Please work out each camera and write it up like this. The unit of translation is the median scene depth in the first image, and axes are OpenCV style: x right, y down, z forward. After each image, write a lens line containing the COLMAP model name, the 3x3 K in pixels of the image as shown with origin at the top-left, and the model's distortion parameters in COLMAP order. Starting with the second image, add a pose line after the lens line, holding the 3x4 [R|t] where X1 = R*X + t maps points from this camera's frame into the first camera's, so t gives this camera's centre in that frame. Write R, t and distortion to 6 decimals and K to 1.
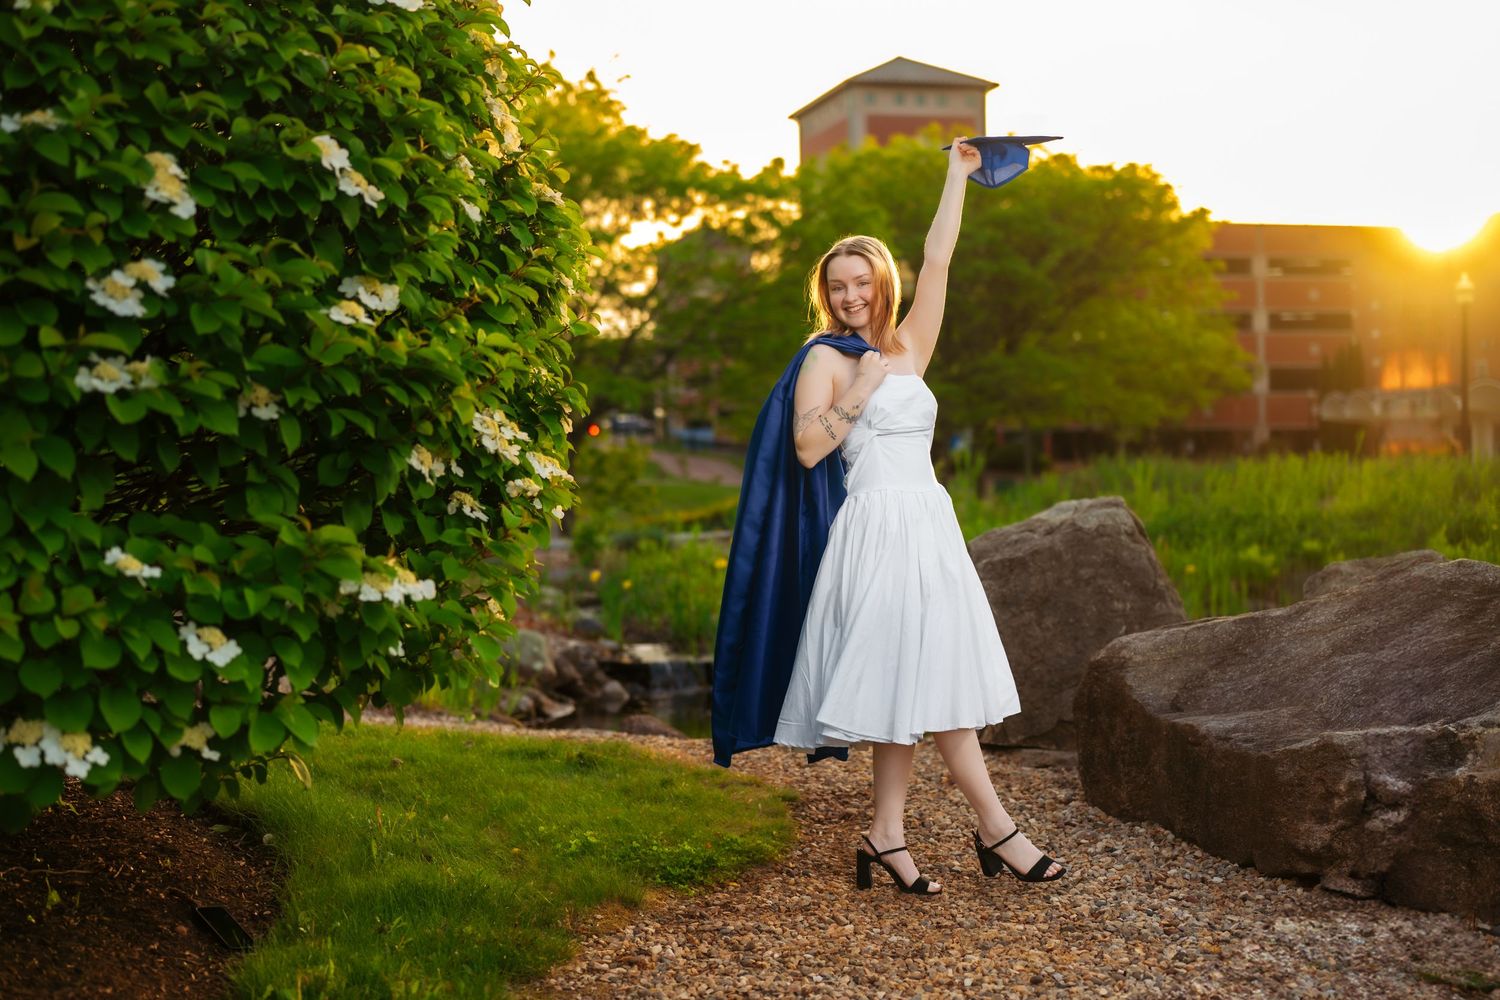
lens RADIAL K [[2234.9, 0, 754.7], [0, 2234.9, 541.1], [0, 0, 1]] dist [-0.004186, 0.006961]
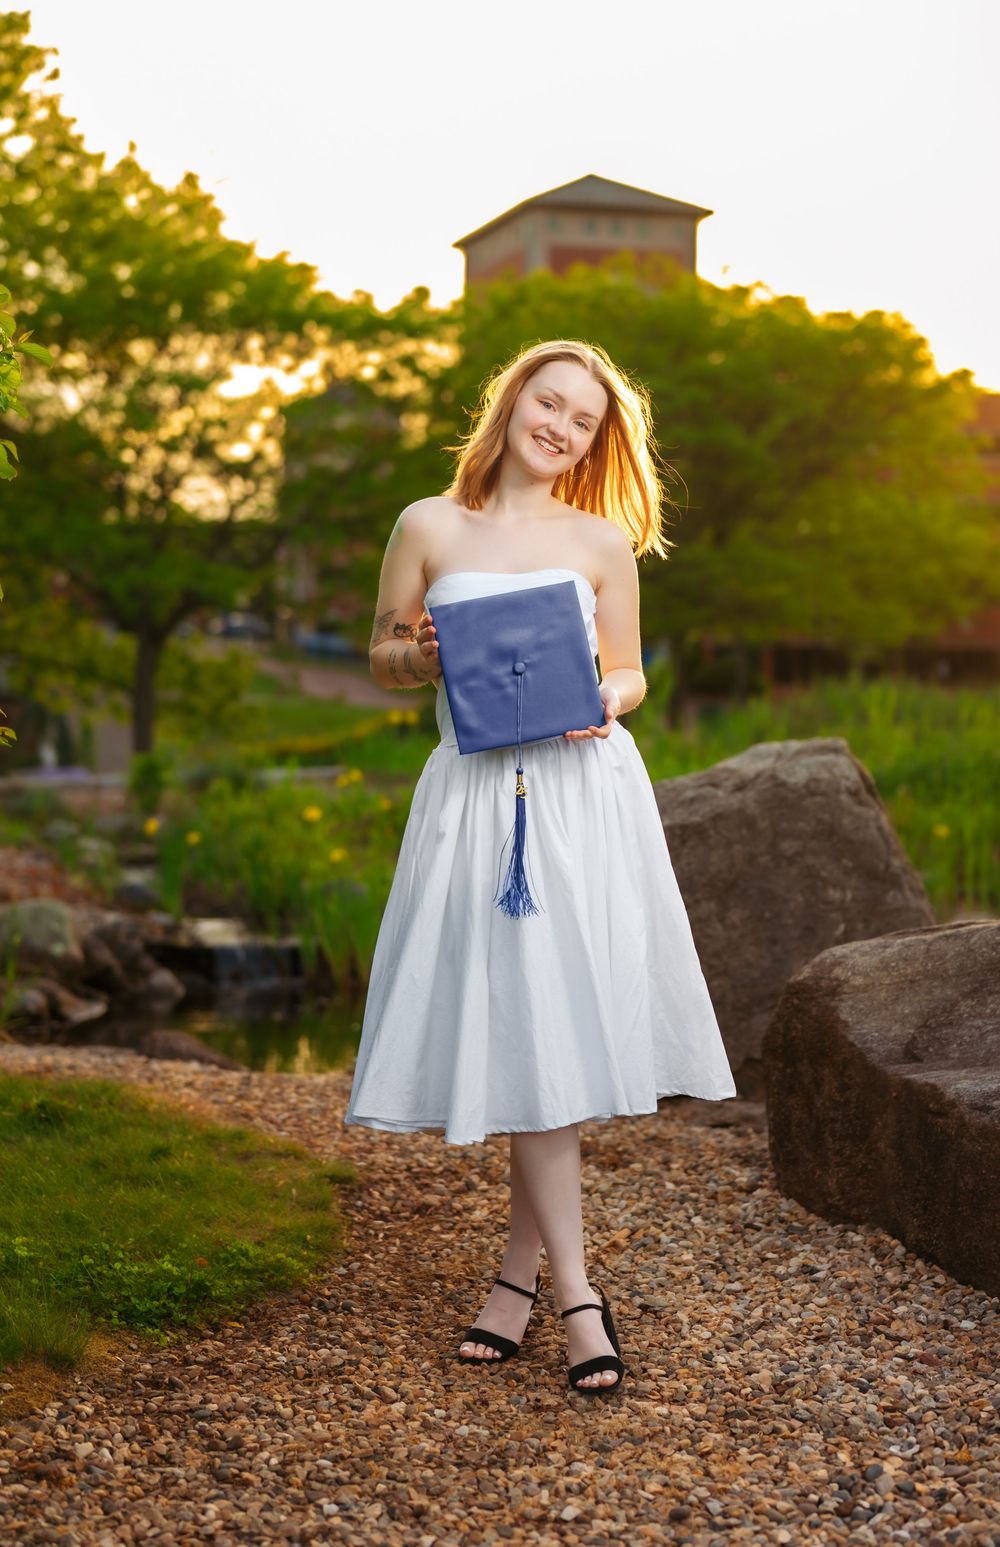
lens RADIAL K [[2745.2, 0, 528.5], [0, 2745.2, 770.7], [0, 0, 1]] dist [-0.013387, 0.035717]
pose [[0.998908, 0.018705, 0.042811, 0.034045], [-0.018629, 0.999824, -0.002170, -0.007369], [-0.042844, 0.001370, 0.999081, 0.167661]]
